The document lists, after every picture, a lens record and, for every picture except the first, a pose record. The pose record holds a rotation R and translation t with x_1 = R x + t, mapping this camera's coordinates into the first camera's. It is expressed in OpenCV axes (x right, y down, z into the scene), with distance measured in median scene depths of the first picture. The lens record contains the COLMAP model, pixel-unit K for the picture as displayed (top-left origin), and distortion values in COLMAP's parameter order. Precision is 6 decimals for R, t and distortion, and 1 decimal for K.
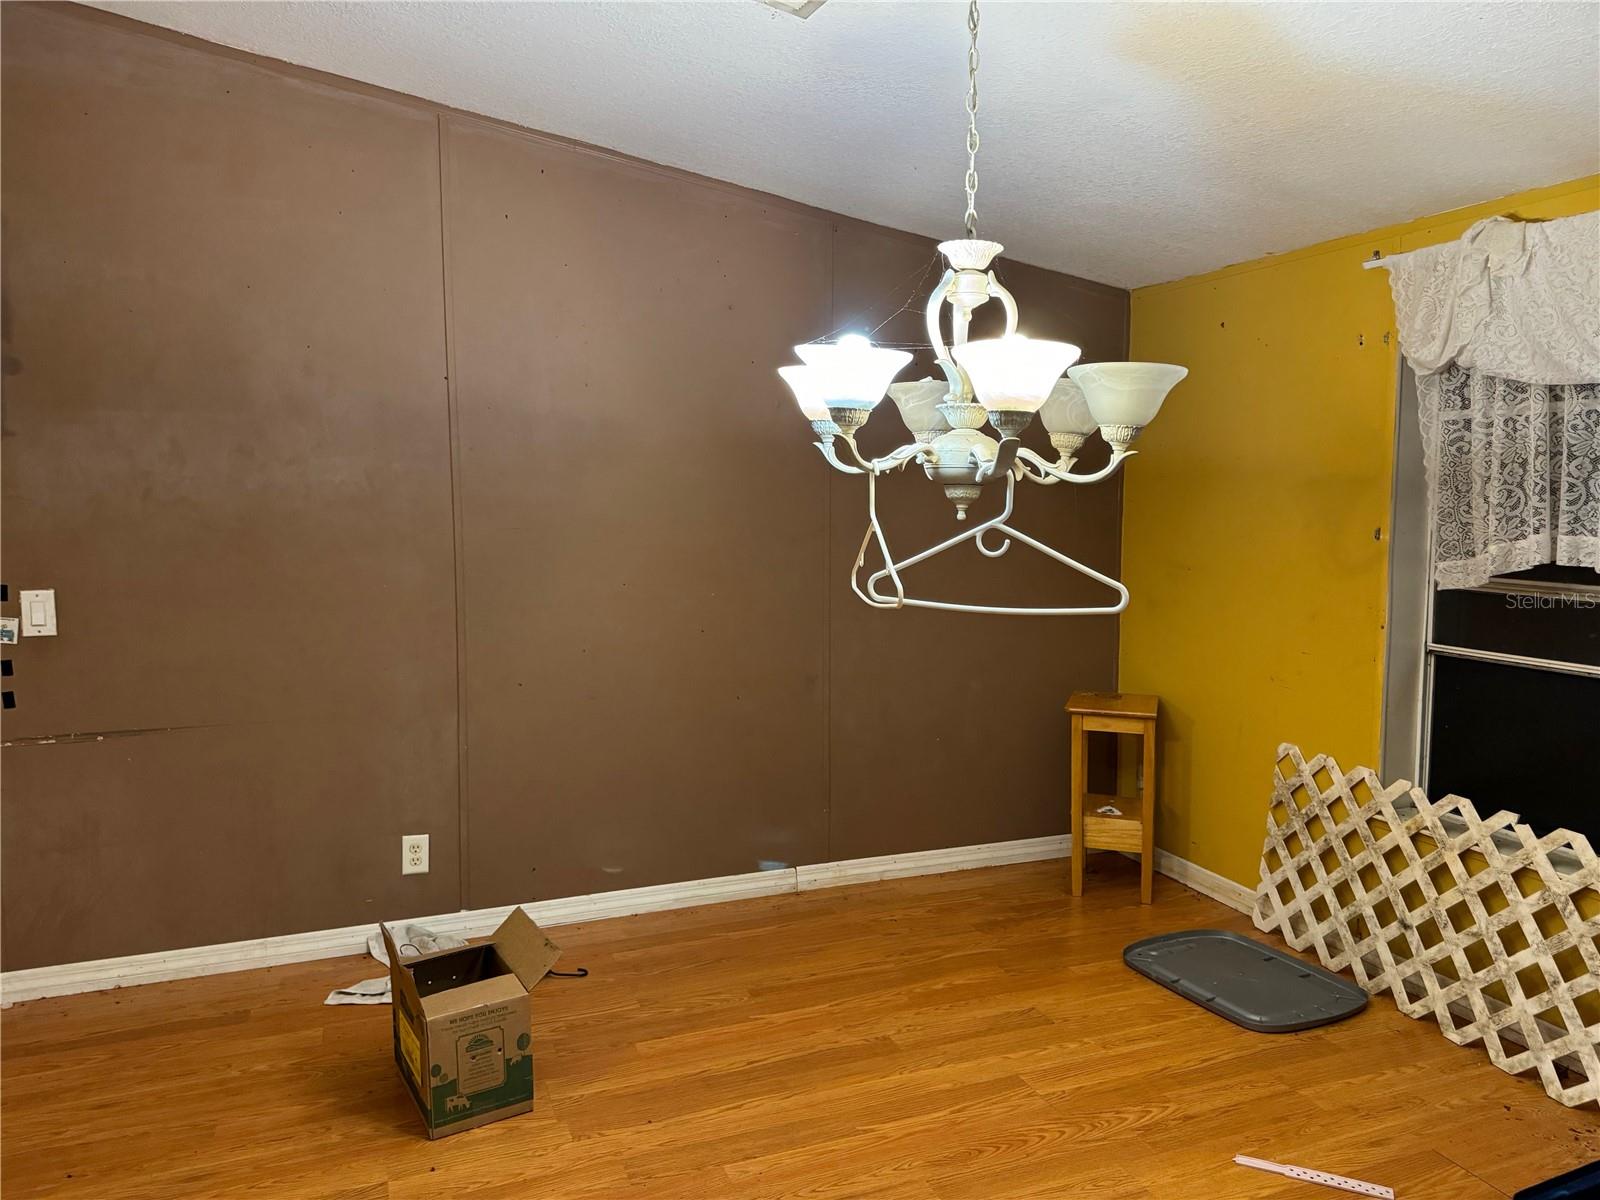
lens RADIAL K [[1159.4, 0, 800.0], [0, 1159.4, 600.0], [0, 0, 1]] dist [-0.003060, -0.003340]
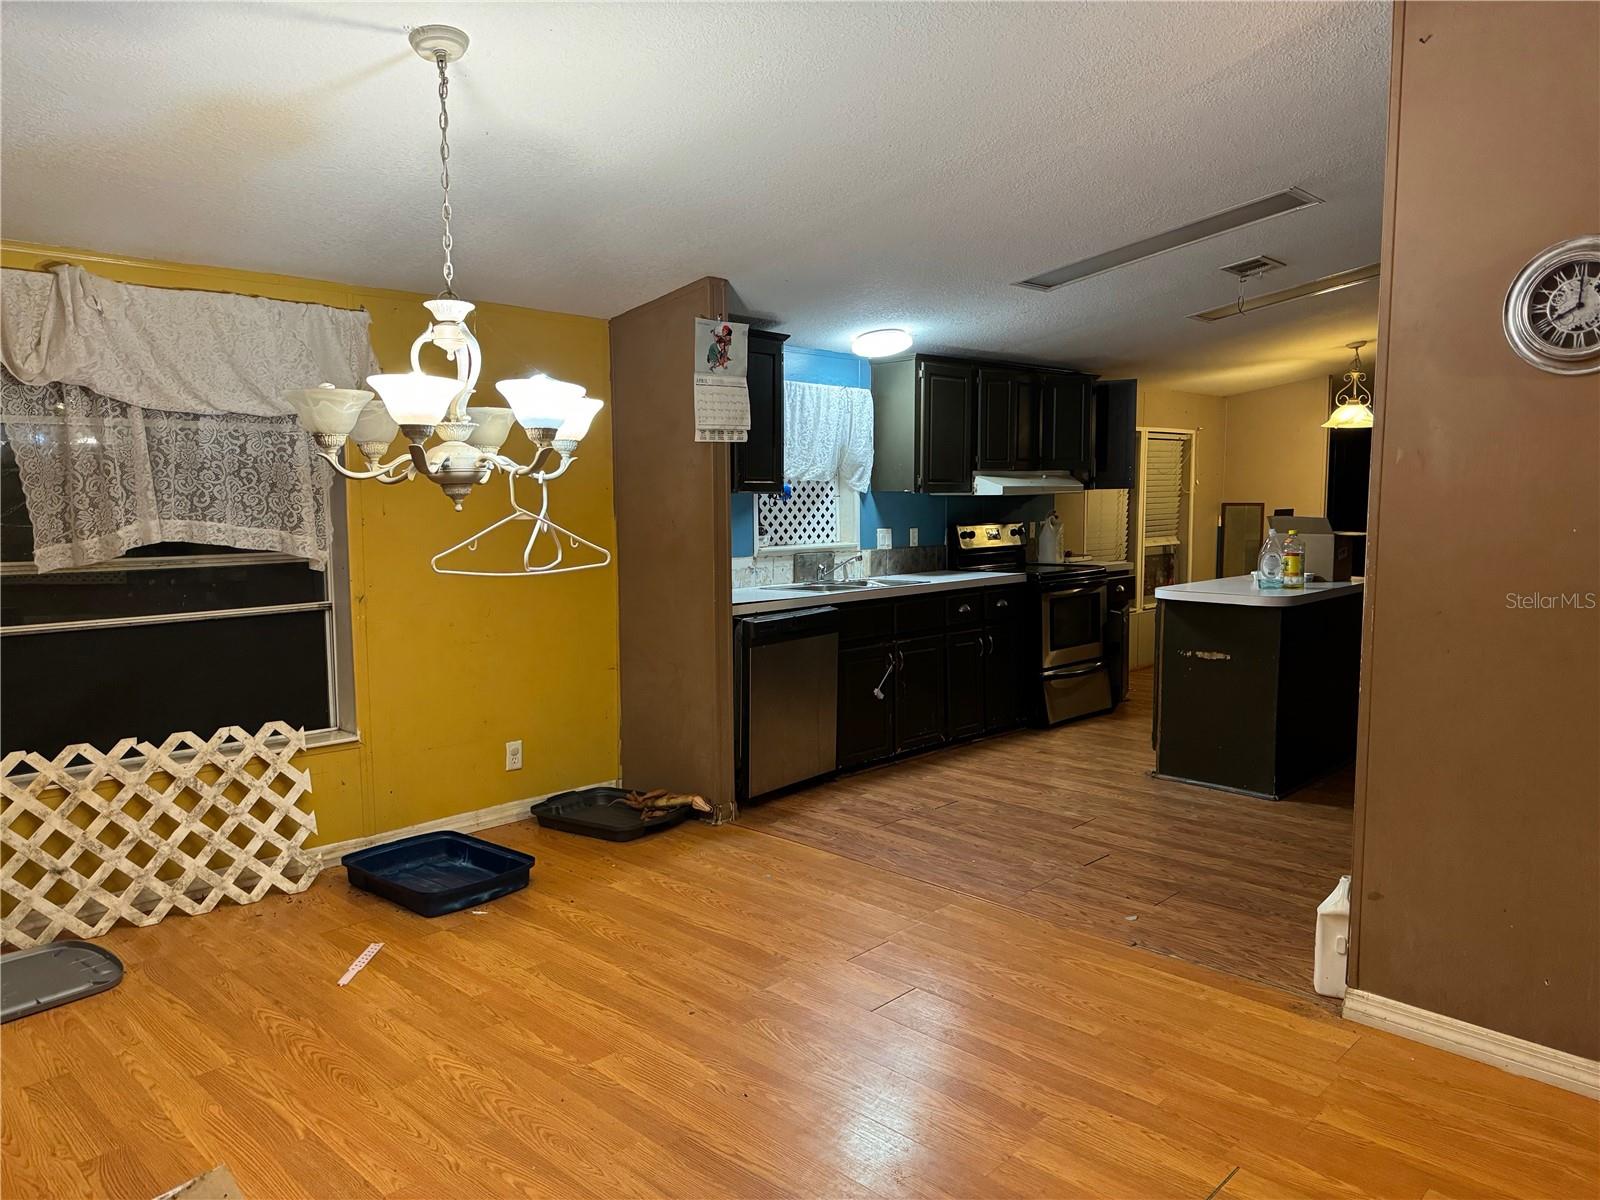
lens RADIAL K [[1121.9, 0, 800.0], [0, 1121.9, 600.0], [0, 0, 1]] dist [0.001621, 0.001328]
pose [[-0.425990, -0.084327, 0.900789, -0.843921], [0.091813, 0.986477, 0.135768, -0.070752], [-0.900057, 0.140540, -0.412487, 0.858523]]
